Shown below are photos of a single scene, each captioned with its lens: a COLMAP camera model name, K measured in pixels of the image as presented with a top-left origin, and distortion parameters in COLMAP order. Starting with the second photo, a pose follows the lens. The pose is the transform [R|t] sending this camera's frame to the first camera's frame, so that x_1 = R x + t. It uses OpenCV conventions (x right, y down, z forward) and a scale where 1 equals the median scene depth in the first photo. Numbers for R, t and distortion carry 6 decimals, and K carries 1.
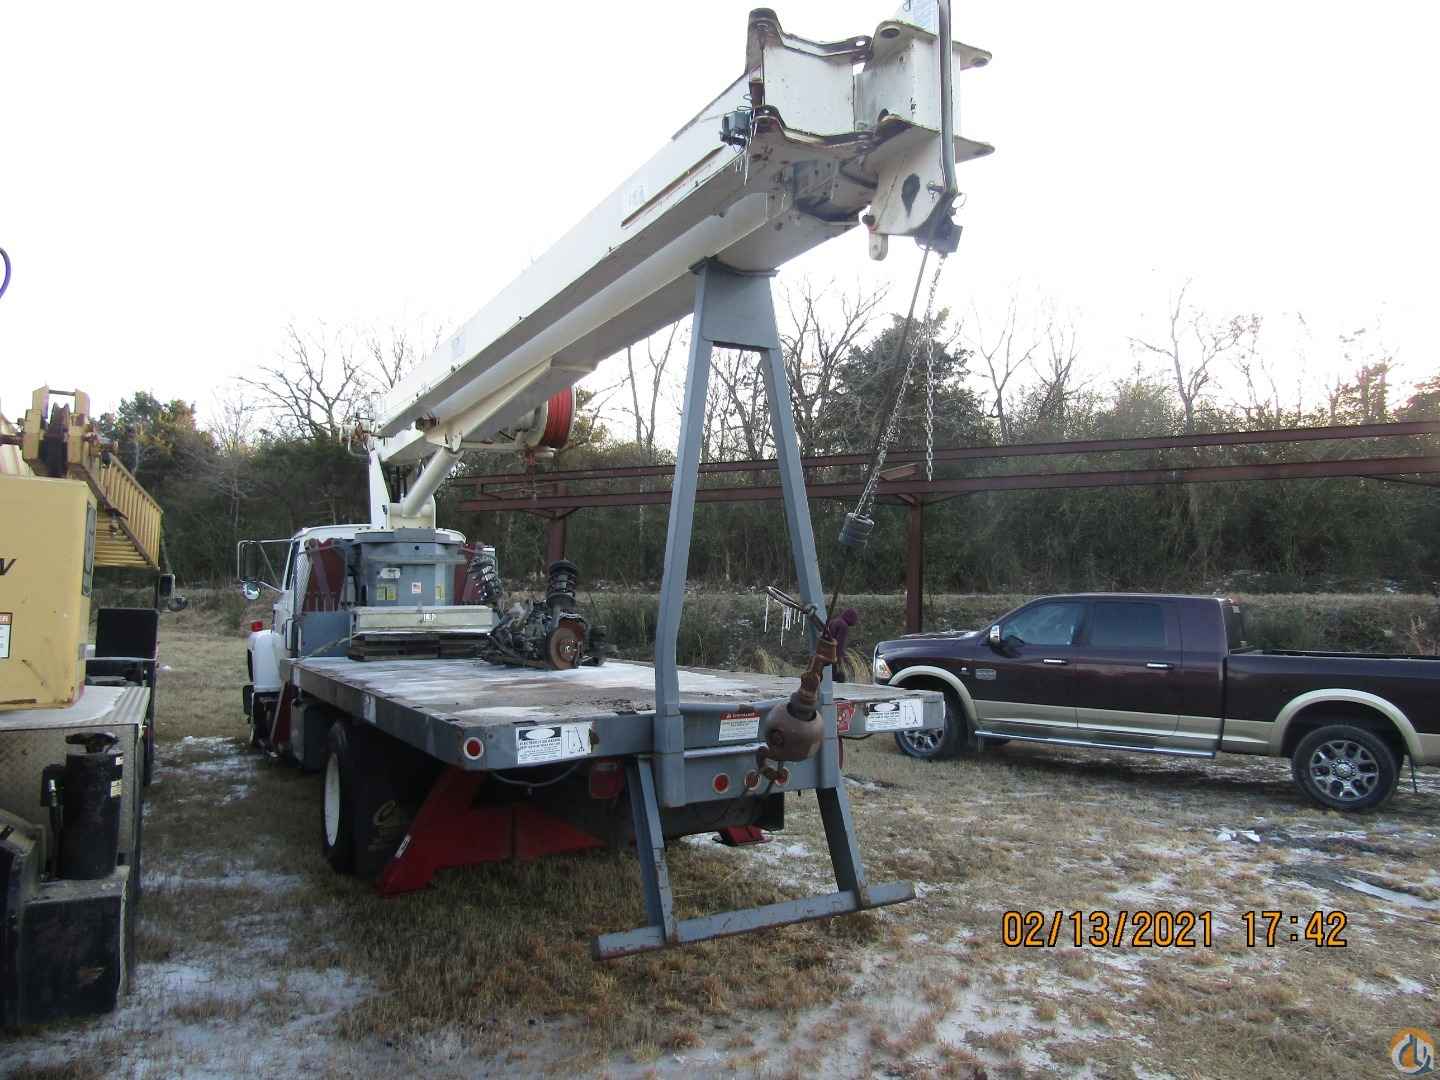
lens RADIAL K [[1032.7, 0, 723.1], [0, 1032.7, 539.9], [0, 0, 1]] dist [-0.004311, -0.002605]
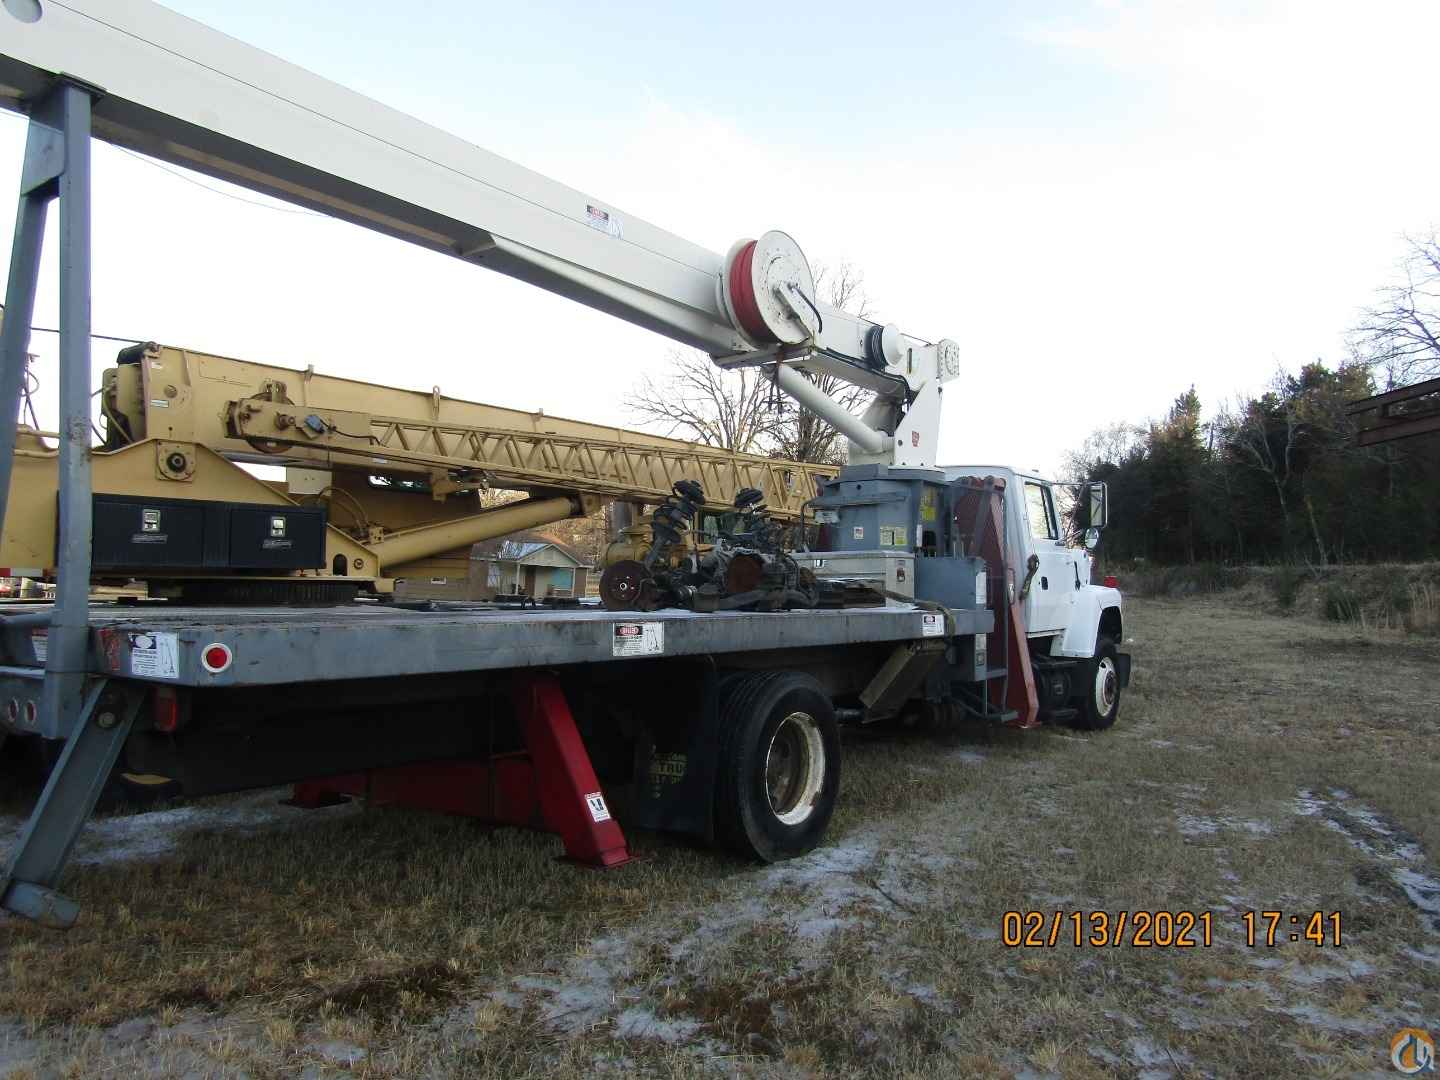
lens RADIAL K [[1032.7, 0, 723.1], [0, 1032.7, 539.9], [0, 0, 1]] dist [-0.004311, -0.002605]
pose [[0.412300, -0.038036, -0.910254, 0.635000], [0.049095, 0.998604, -0.019490, 0.089203], [0.909724, -0.036653, 0.413592, 0.741363]]
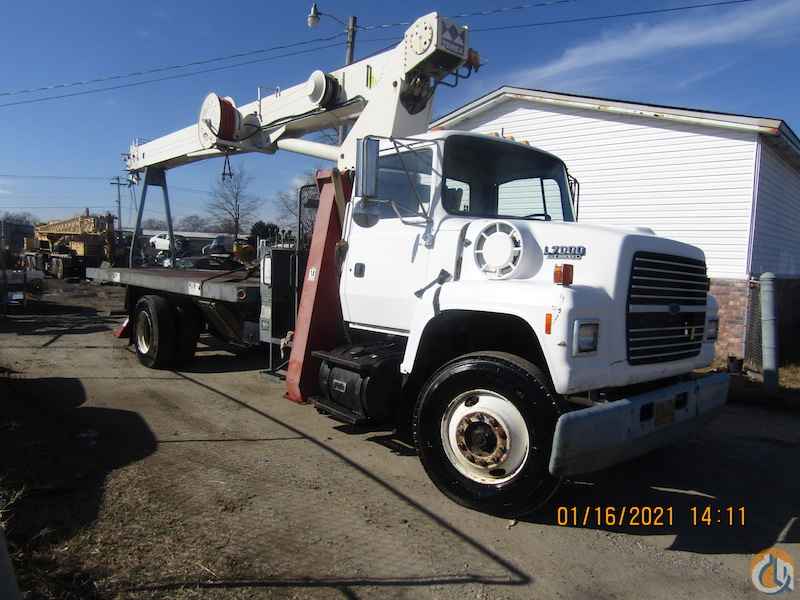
lens RADIAL K [[576.6, 0, 399.4], [0, 576.6, 291.7], [0, 0, 1]] dist [-0.005639, -0.003084]
pose [[-0.974040, -0.017178, -0.225725, -0.298725], [-0.015406, 0.999835, -0.009606, 0.169717], [0.225853, -0.005879, -0.974144, 2.317834]]
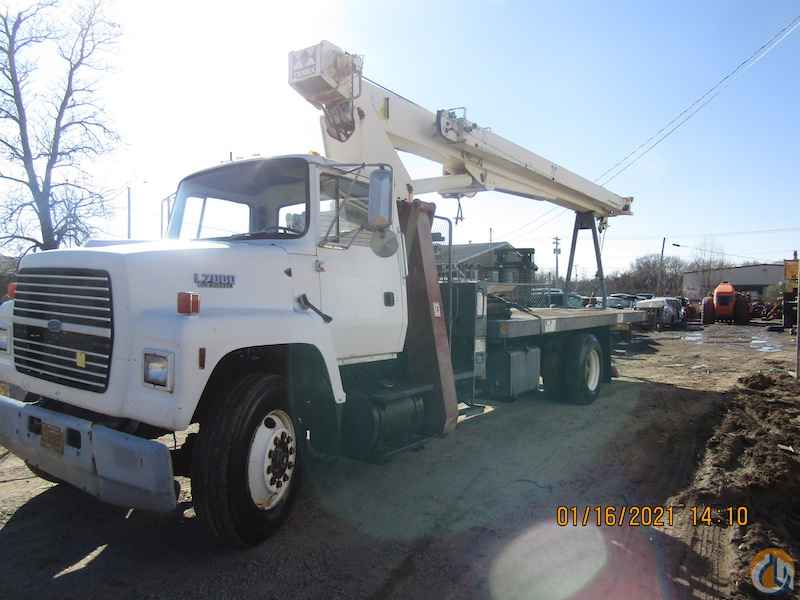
lens RADIAL K [[561.8, 0, 400.0], [0, 561.8, 300.0], [0, 0, 1]] dist [-0.018240, -0.001928]
pose [[-0.414998, -0.010013, 0.909767, -1.237867], [-0.064674, 0.997735, -0.018520, 0.143083], [-0.907521, -0.066524, -0.414705, 1.777615]]
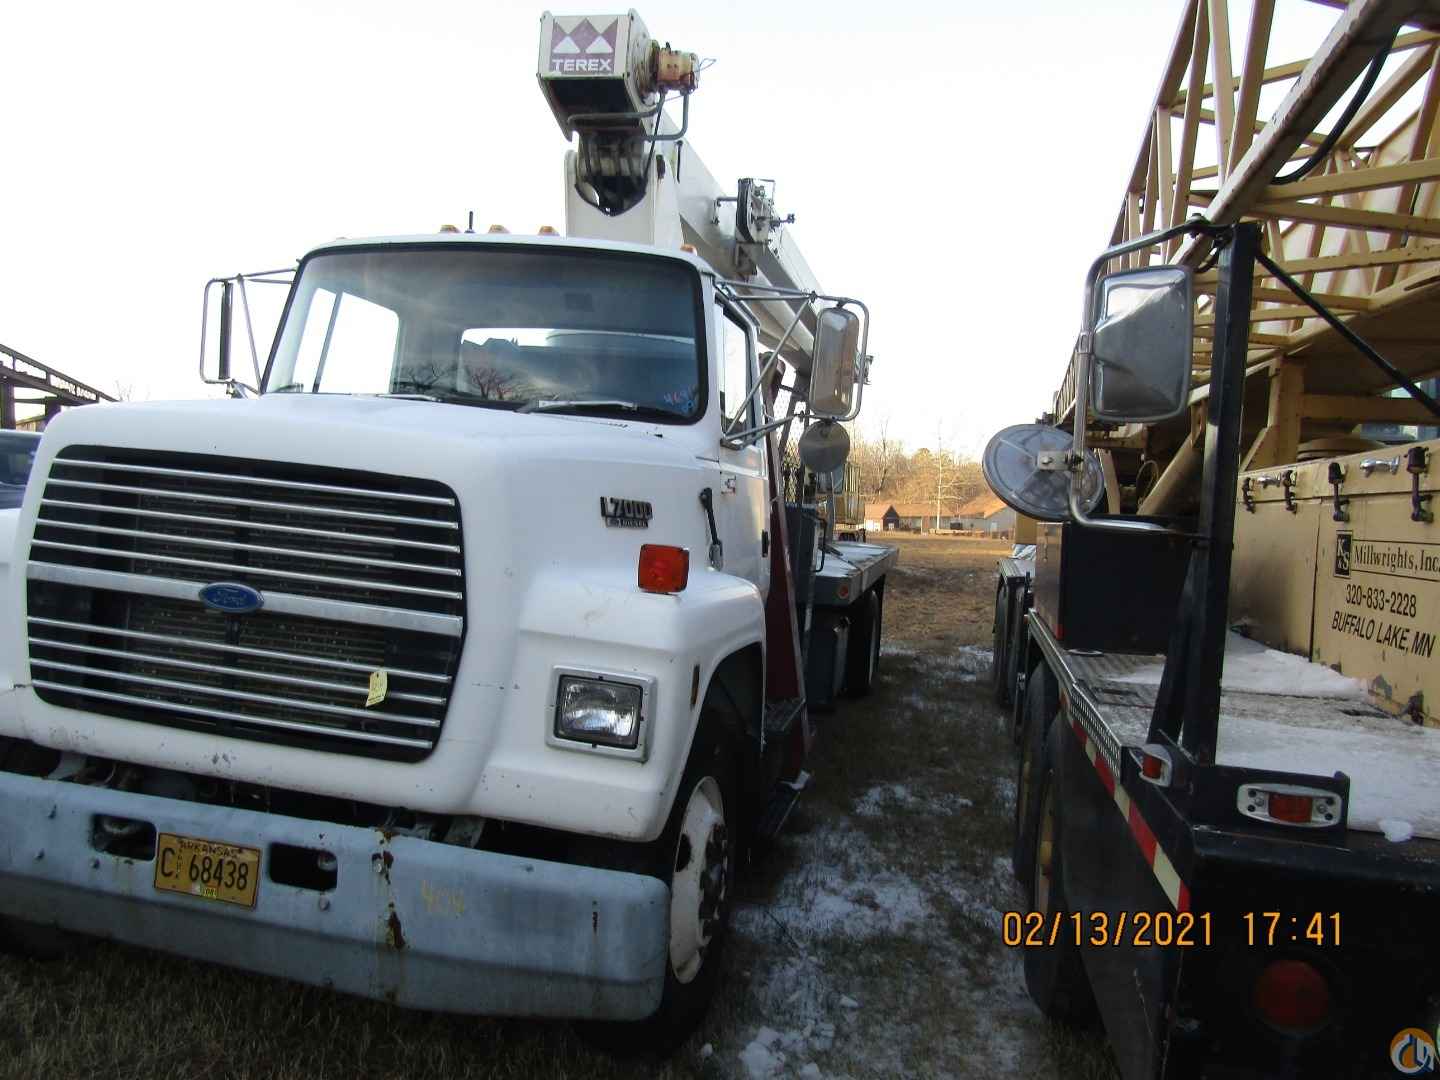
lens RADIAL K [[1032.7, 0, 723.1], [0, 1032.7, 539.9], [0, 0, 1]] dist [-0.004311, -0.002605]
pose [[-0.739246, -0.076121, 0.669120, -1.049480], [-0.114519, 0.993329, -0.013517, 0.140333], [-0.663627, -0.086619, -0.743032, 2.006532]]
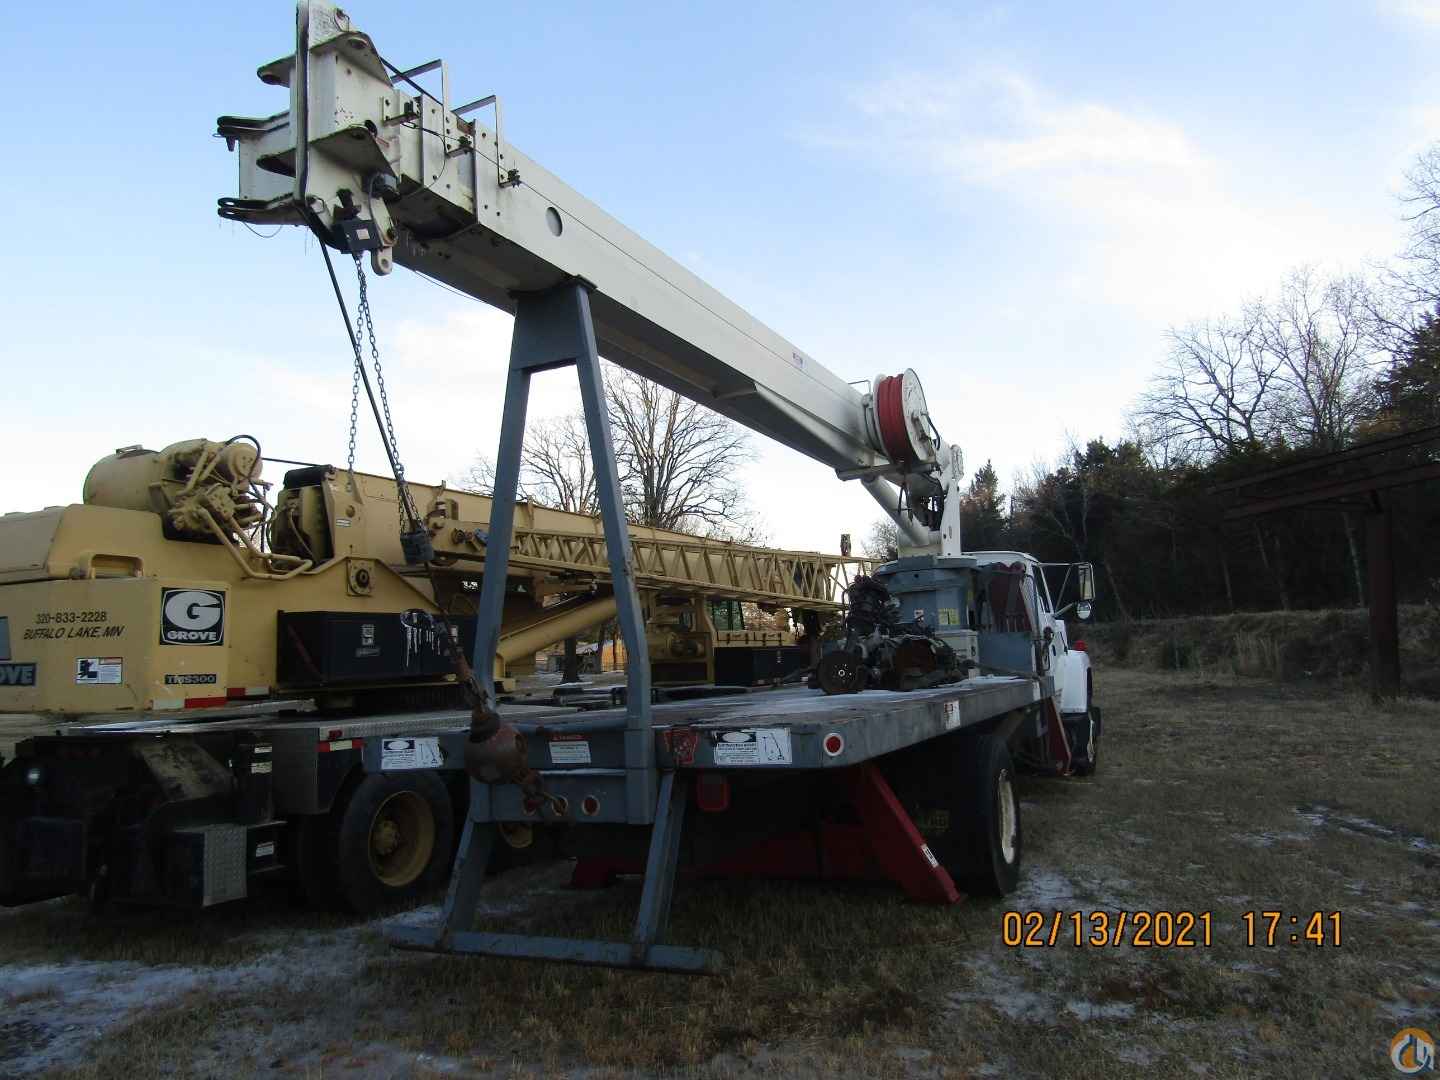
lens RADIAL K [[1029.7, 0, 724.4], [0, 1029.7, 538.4], [0, 0, 1]] dist [-0.006117, -0.002722]
pose [[0.578554, -0.121099, -0.806604, 0.580489], [0.096189, 0.992146, -0.079961, 0.047826], [0.809952, -0.031324, 0.585659, 0.356552]]
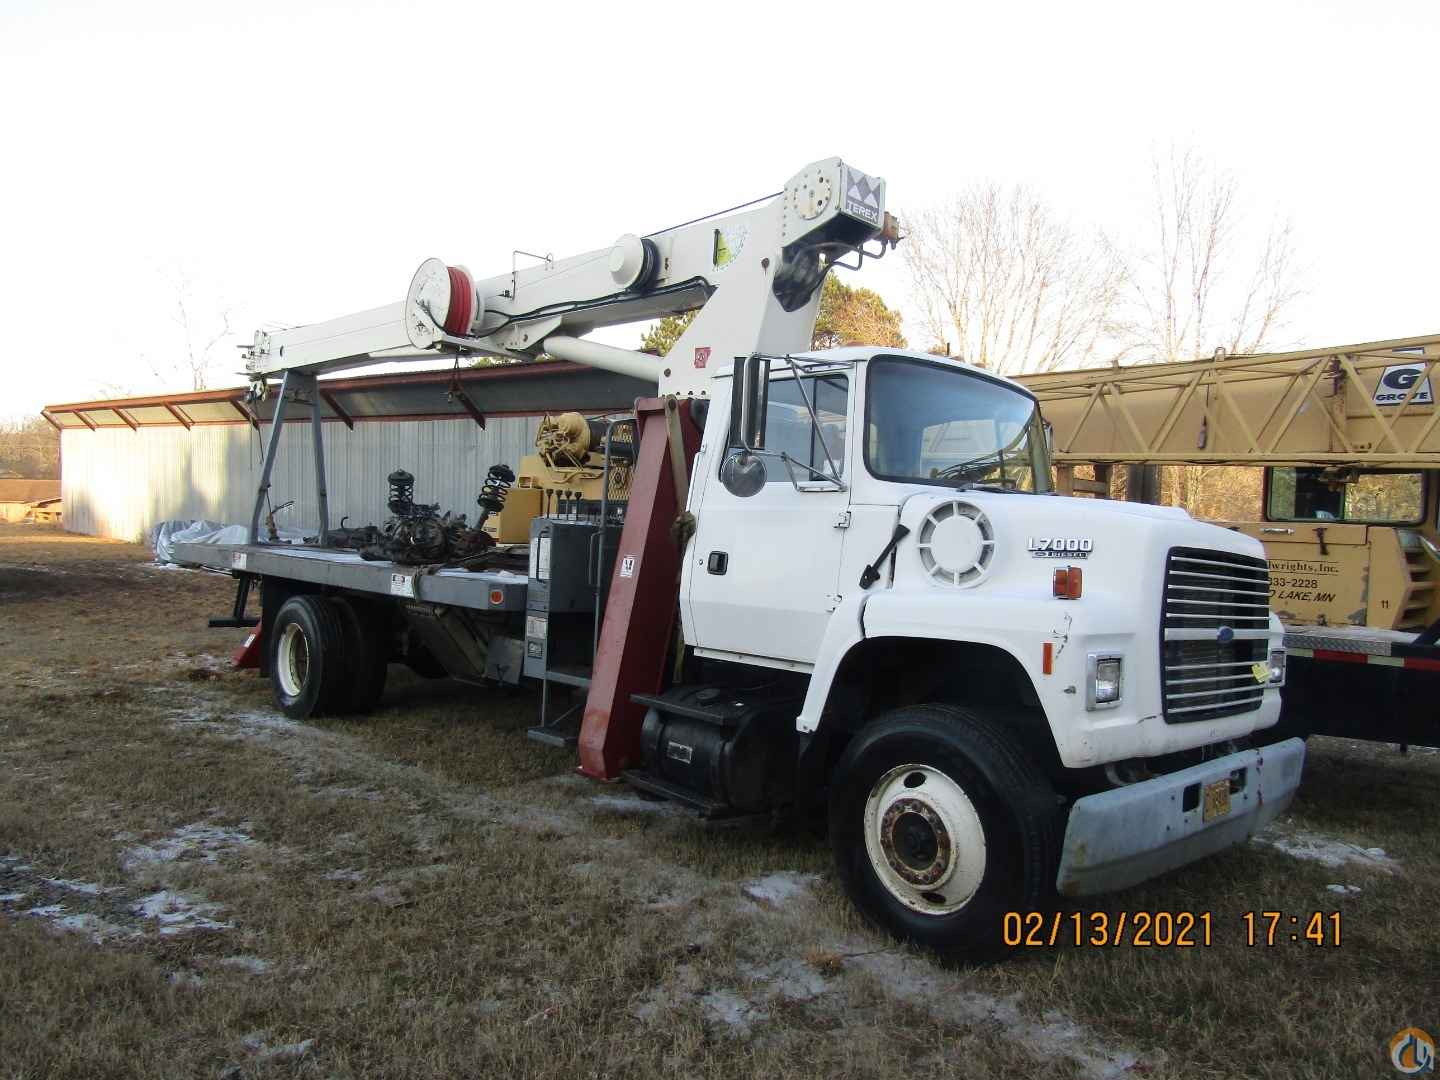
lens RADIAL K [[1037.9, 0, 719.0], [0, 1037.9, 525.0], [0, 0, 1]] dist [-0.005639, -0.003084]
pose [[-0.963004, -0.053256, -0.264171, -0.207363], [-0.034616, 0.996603, -0.074722, 0.167294], [0.267253, -0.062813, -0.961577, 2.374023]]
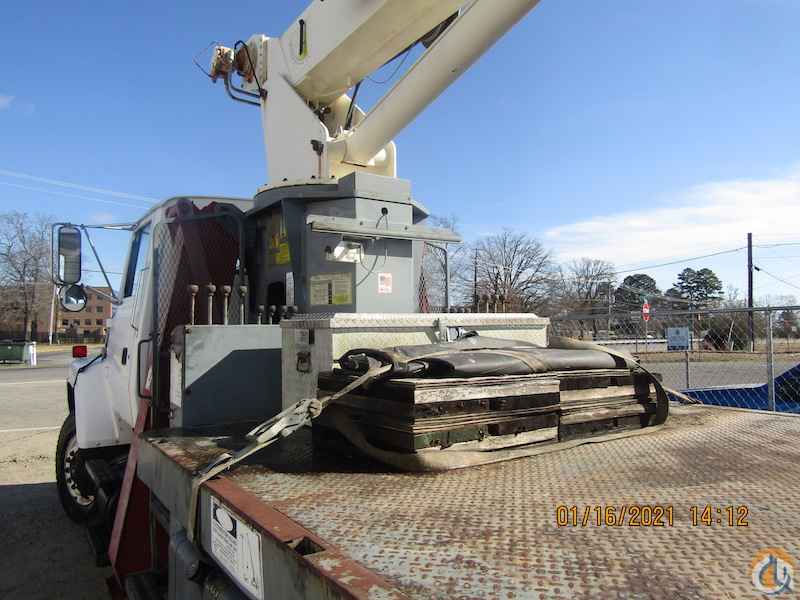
lens RADIAL K [[573.7, 0, 401.7], [0, 573.7, 300.0], [0, 0, 1]] dist [-0.004311, -0.002605]
pose [[0.996072, -0.002896, 0.088495, -0.440124], [0.001850, 0.999927, 0.011899, 0.072597], [-0.088523, -0.011688, 0.996006, 0.967926]]
